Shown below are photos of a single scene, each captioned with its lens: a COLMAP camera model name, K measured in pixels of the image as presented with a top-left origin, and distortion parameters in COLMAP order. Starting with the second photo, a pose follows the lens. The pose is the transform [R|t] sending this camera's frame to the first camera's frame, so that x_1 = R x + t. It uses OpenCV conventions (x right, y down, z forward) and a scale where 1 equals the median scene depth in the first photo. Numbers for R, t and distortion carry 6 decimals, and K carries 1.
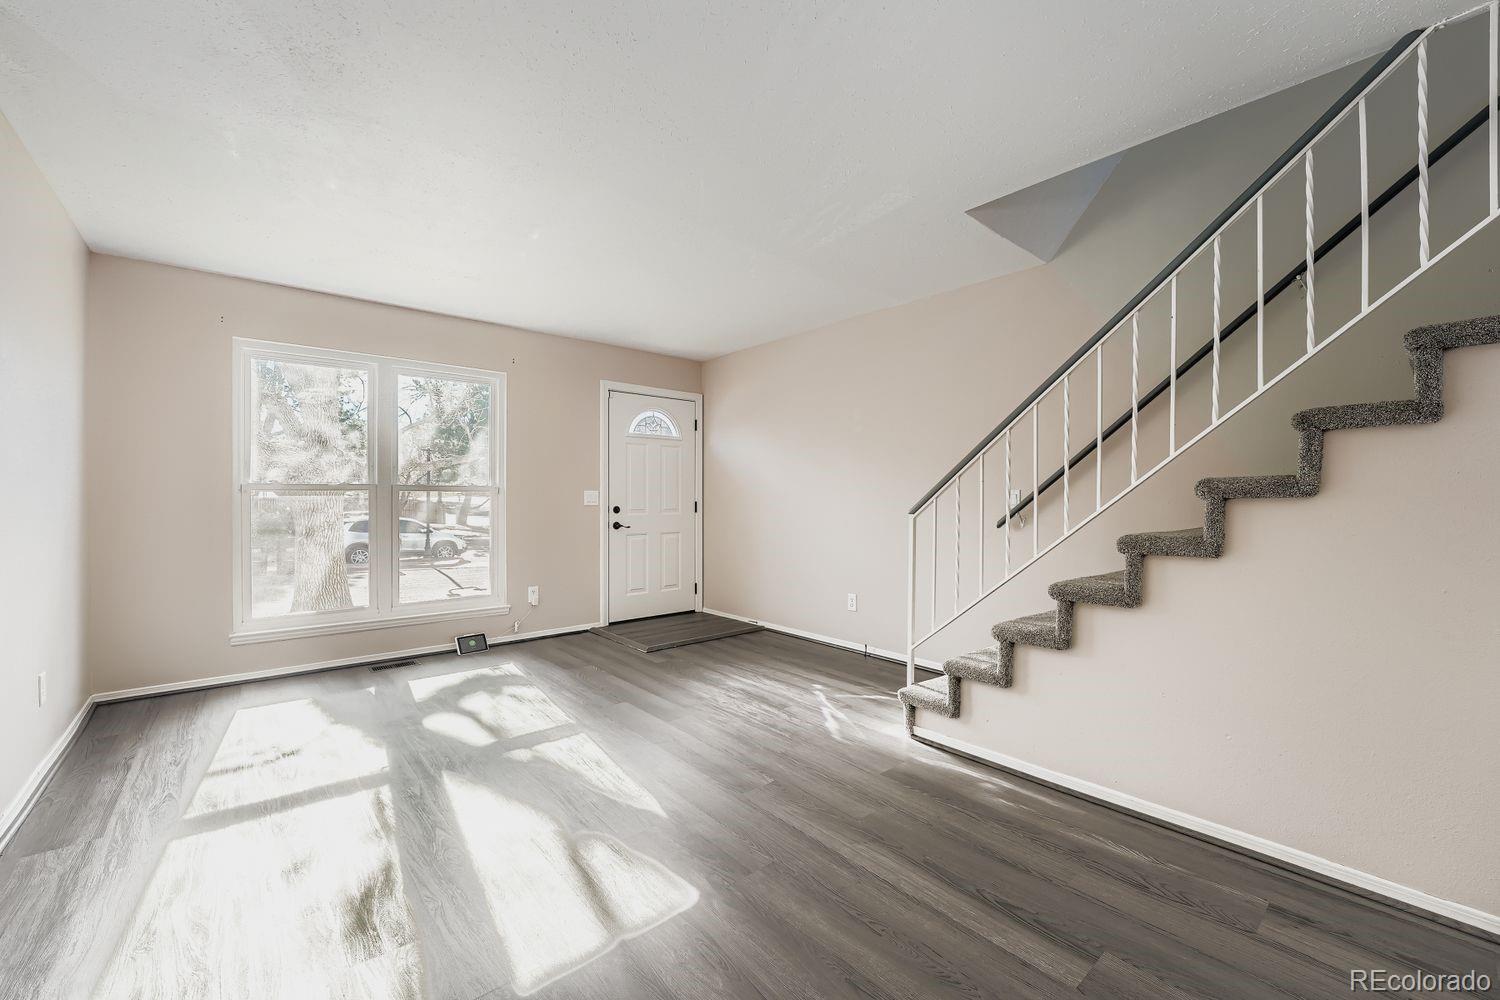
lens RADIAL K [[605.3, 0, 753.3], [0, 605.3, 497.8], [0, 0, 1]] dist [-0.002147, -0.000184]
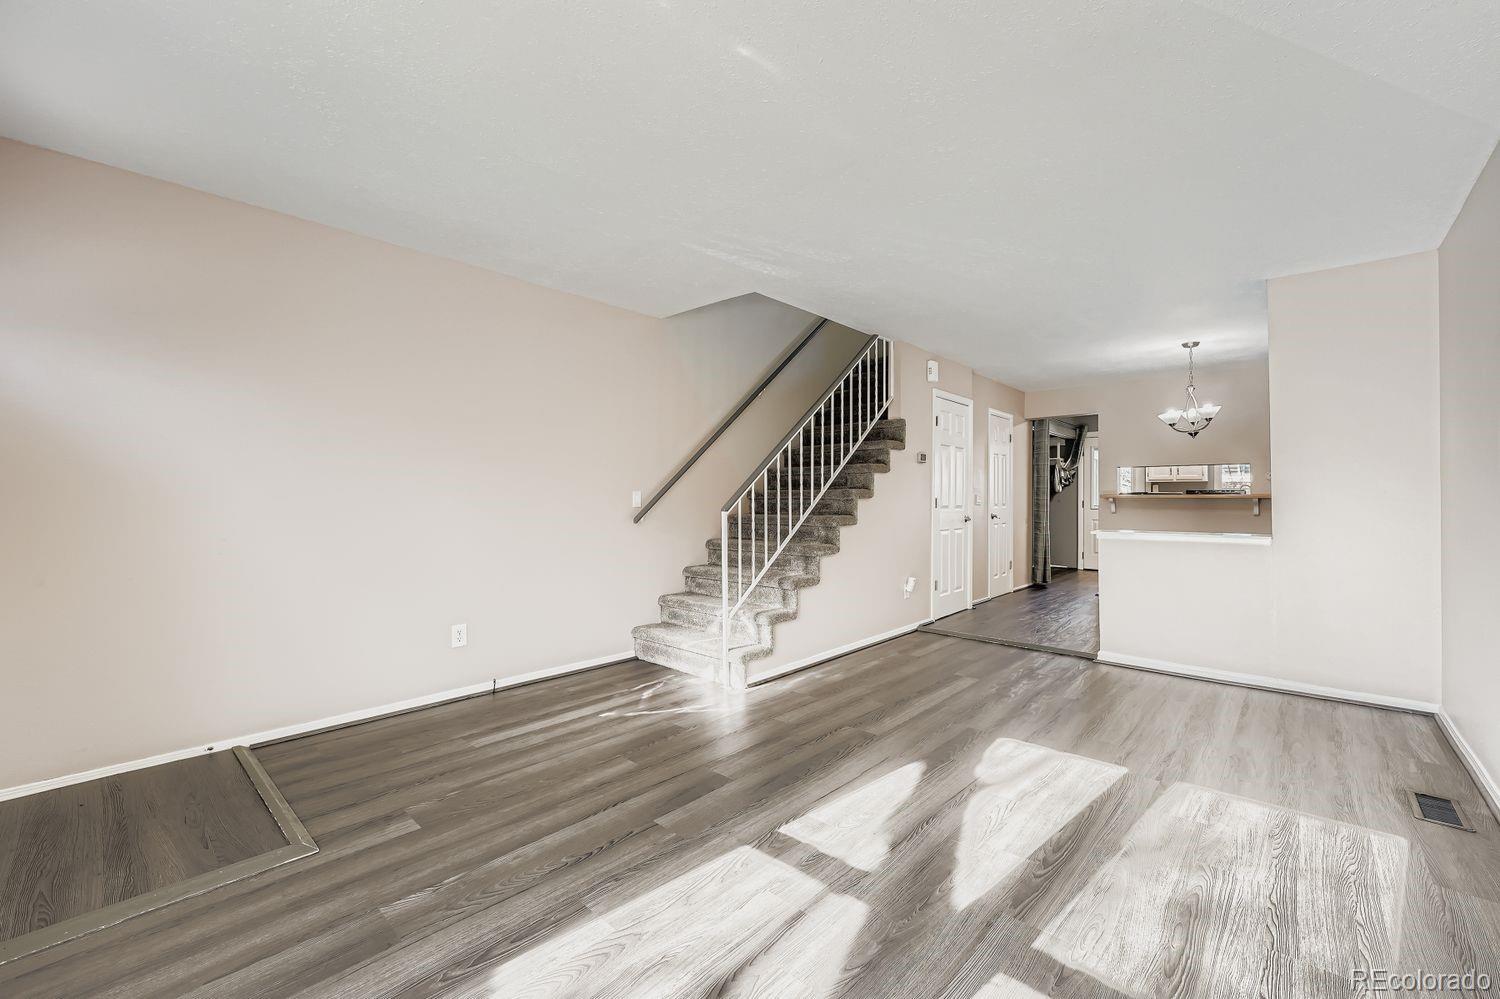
lens RADIAL K [[605.3, 0, 754.2], [0, 605.3, 497.9], [0, 0, 1]] dist [-0.002147, -0.000184]
pose [[-0.112515, -0.001909, 0.993648, -0.788719], [0.000961, 0.999997, 0.002030, -0.003118], [-0.993650, 0.001184, -0.112513, 0.890155]]
